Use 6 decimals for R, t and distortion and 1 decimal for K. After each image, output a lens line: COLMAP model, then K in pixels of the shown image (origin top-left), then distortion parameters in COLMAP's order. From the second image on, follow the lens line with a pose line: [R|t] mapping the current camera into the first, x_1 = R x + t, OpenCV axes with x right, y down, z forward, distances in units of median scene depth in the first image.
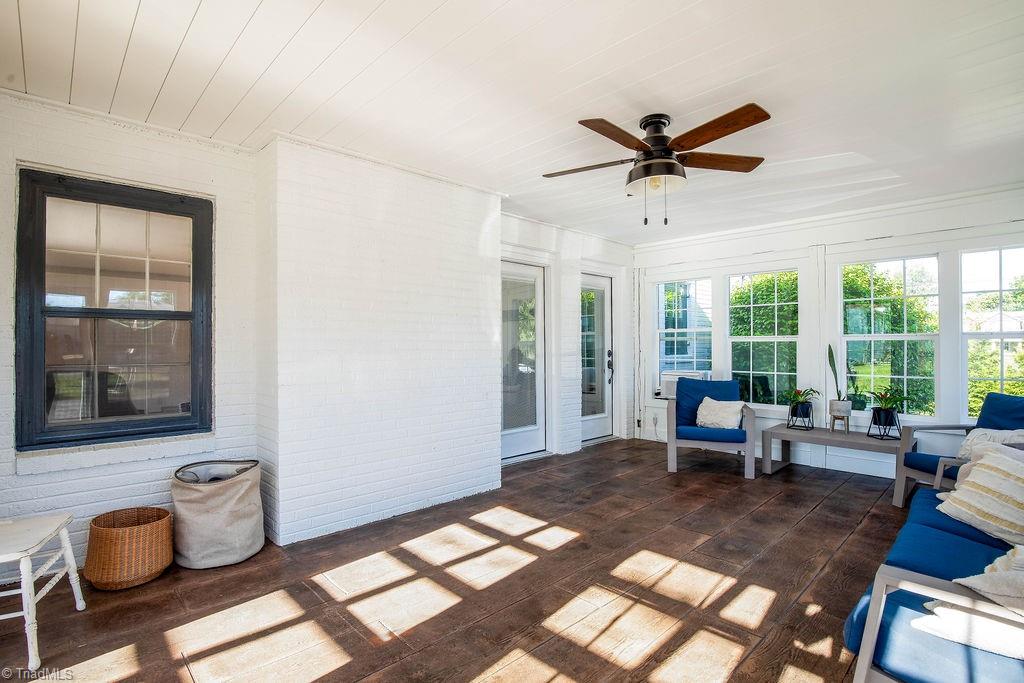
lens RADIAL K [[474.8, 0, 510.4], [0, 474.8, 351.0], [0, 0, 1]] dist [-0.033920, 0.000116]
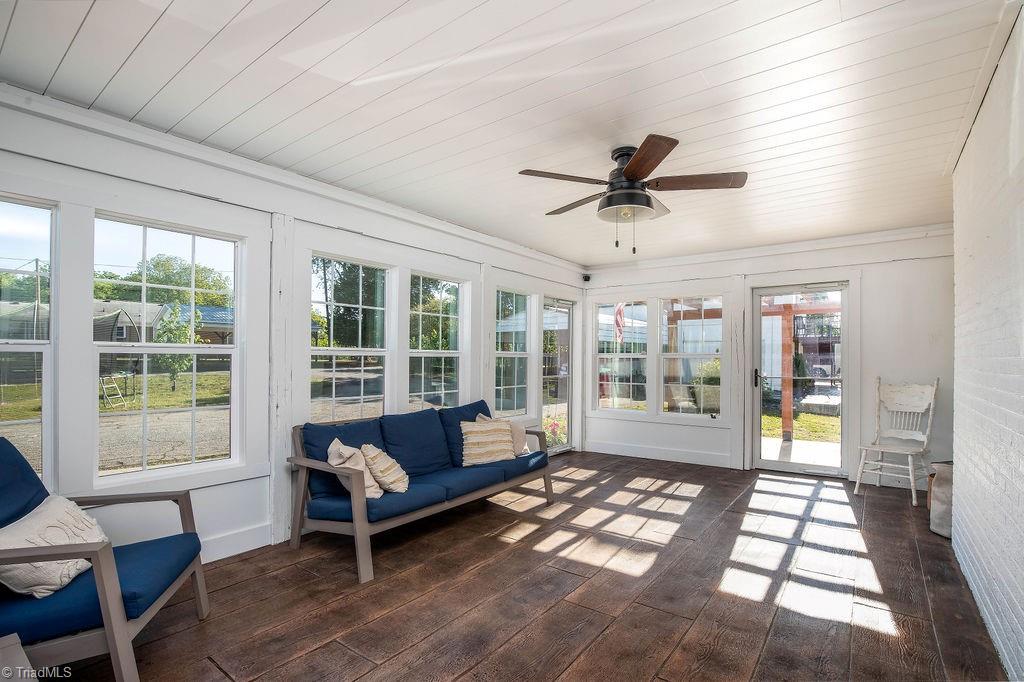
lens RADIAL K [[474.8, 0, 510.4], [0, 474.8, 350.5], [0, 0, 1]] dist [-0.033920, 0.000116]
pose [[-0.988461, -0.001640, -0.151468, 0.718930], [-0.000762, 0.999983, -0.005856, -0.026984], [0.151475, -0.005673, -0.988445, 1.992728]]
